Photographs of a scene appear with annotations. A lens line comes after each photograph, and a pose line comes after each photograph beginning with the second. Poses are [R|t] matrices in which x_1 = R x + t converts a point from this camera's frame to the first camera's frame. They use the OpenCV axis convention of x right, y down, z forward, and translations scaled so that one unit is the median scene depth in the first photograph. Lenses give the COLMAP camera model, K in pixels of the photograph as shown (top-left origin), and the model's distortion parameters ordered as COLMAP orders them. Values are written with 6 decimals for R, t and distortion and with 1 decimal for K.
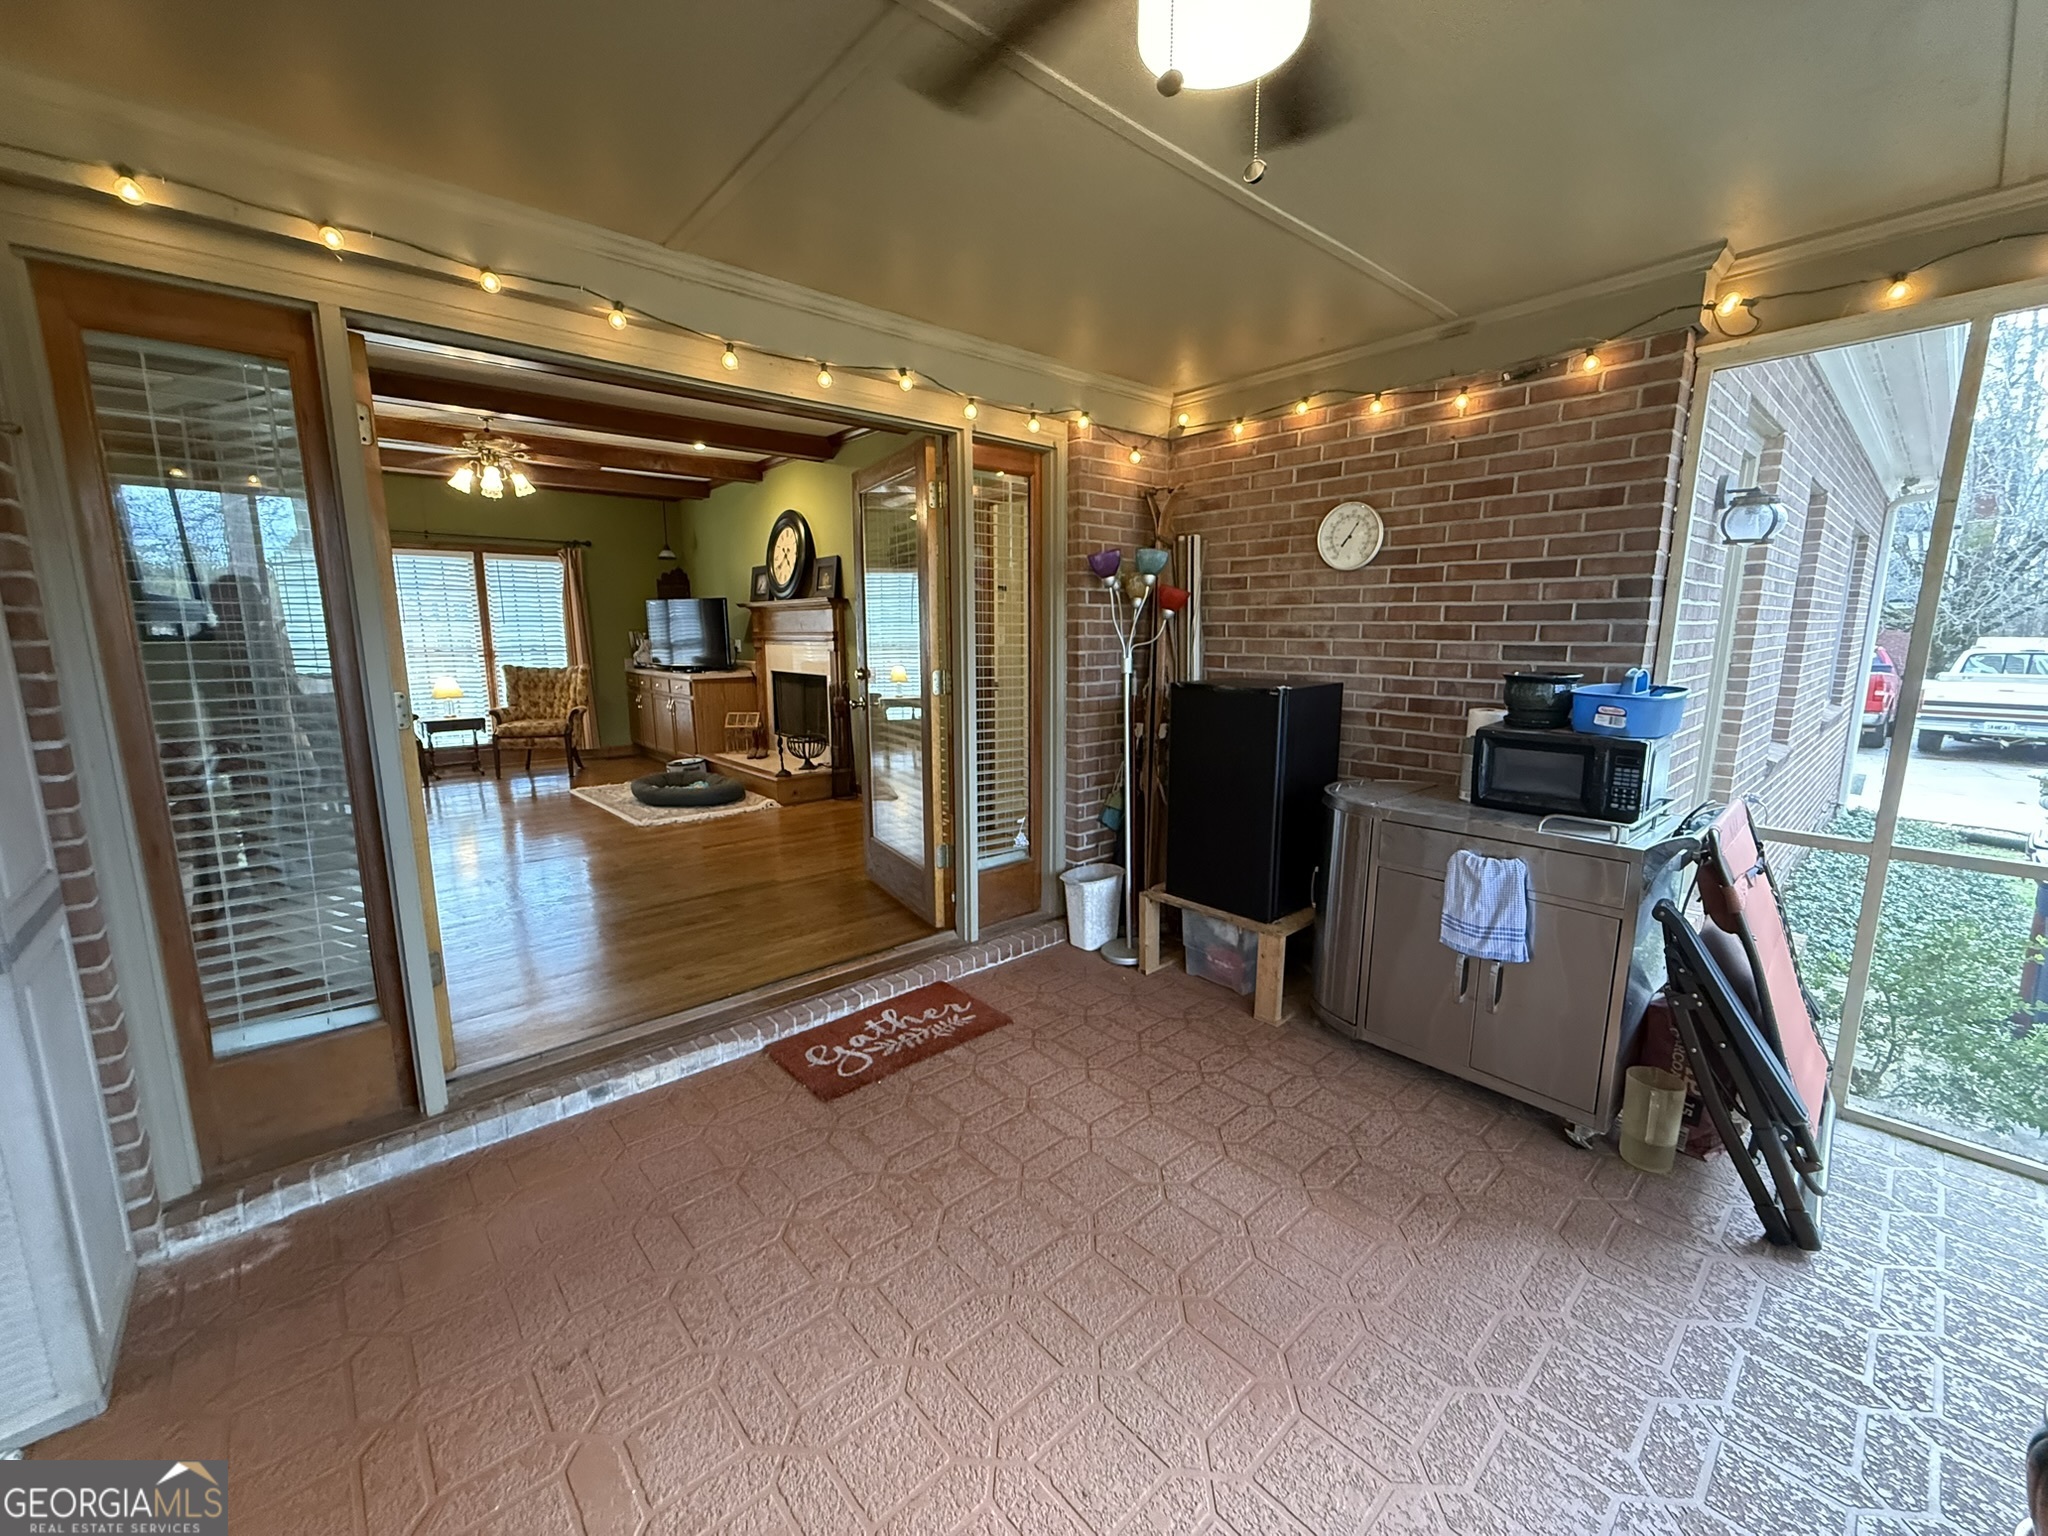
lens RADIAL K [[816.6, 0, 1023.3], [0, 816.6, 768.8], [0, 0, 1]] dist [-0.001168, 0.000459]
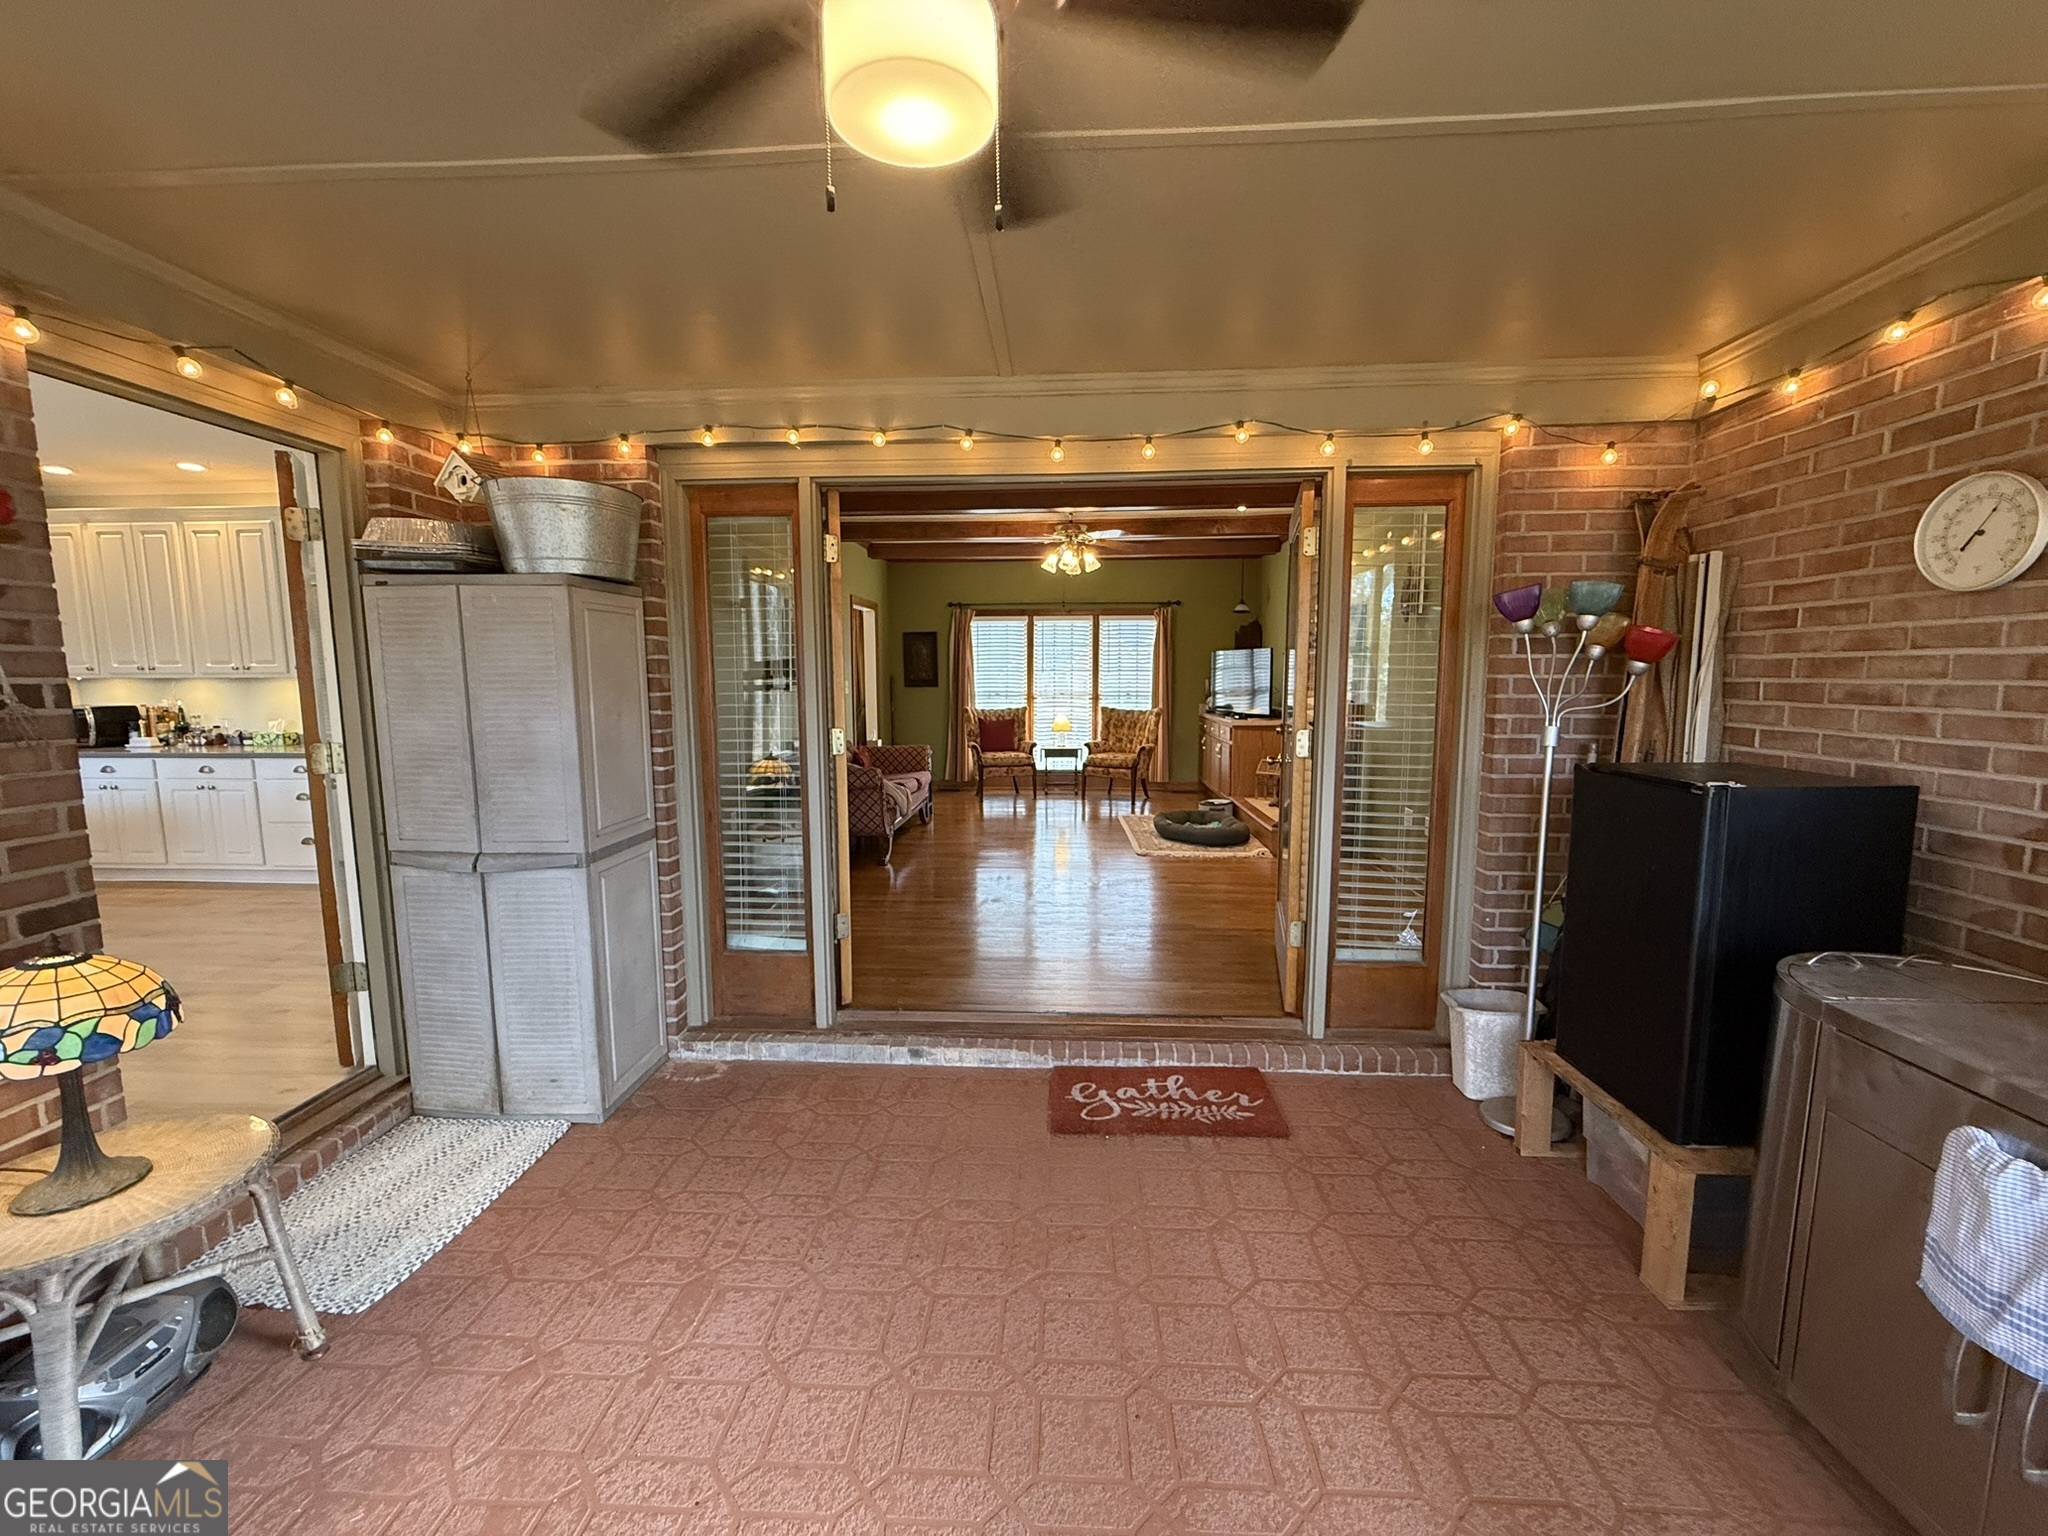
lens RADIAL K [[816.6, 0, 1021.9], [0, 816.6, 770.3], [0, 0, 1]] dist [-0.001168, 0.000459]
pose [[0.708125, 0.082473, -0.701254, 0.317582], [-0.117860, 0.993028, -0.002228, -0.037121], [0.696181, 0.084228, 0.712908, 0.133267]]
